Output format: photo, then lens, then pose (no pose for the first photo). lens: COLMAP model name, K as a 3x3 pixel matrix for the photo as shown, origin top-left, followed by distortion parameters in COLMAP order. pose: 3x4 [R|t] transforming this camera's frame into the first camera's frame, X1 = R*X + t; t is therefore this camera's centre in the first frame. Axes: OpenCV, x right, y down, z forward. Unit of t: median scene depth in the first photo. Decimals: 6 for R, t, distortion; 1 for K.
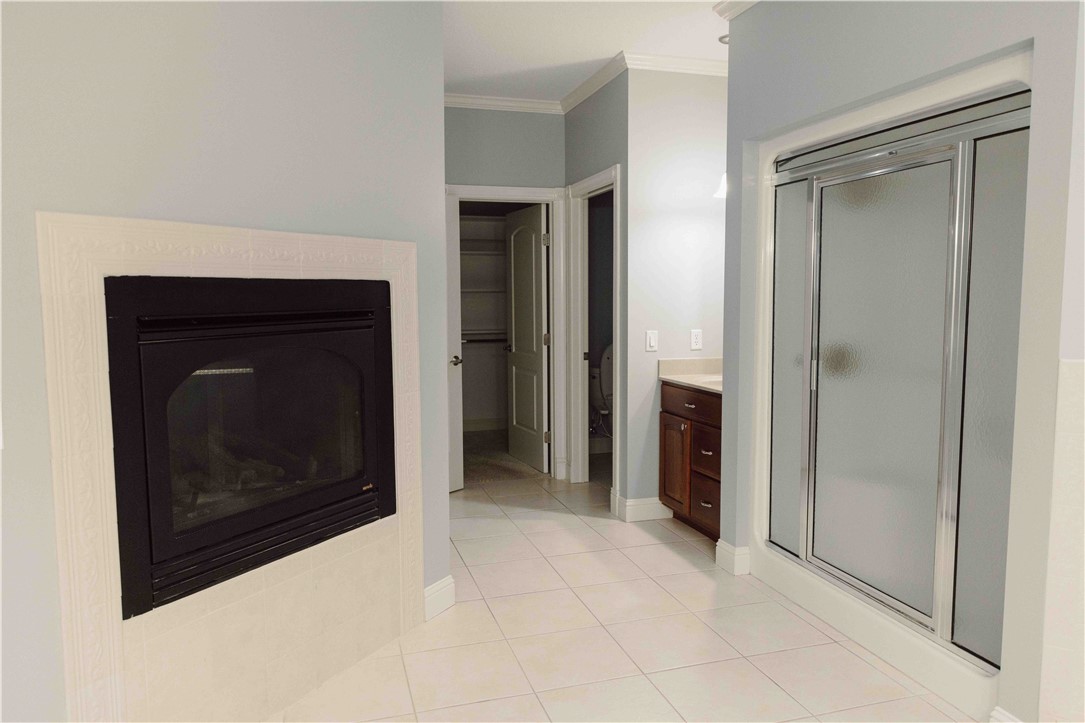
lens RADIAL K [[752.3, 0, 536.4], [0, 752.3, 361.2], [0, 0, 1]] dist [-0.002652, 0.001886]
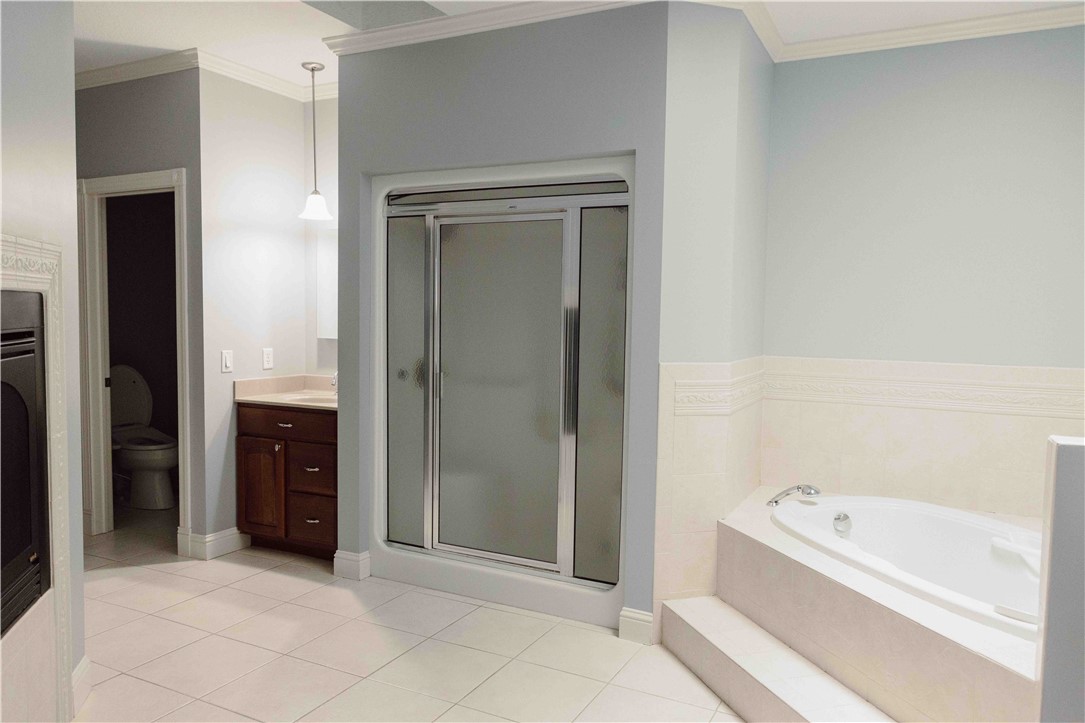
lens RADIAL K [[787.1, 0, 542.5], [0, 787.1, 361.5], [0, 0, 1]] dist [0.001543, -0.000858]
pose [[0.670782, -0.024946, 0.741235, -0.334599], [0.044566, 0.998984, -0.006710, -0.002447], [-0.740314, 0.037535, 0.671212, 0.051315]]
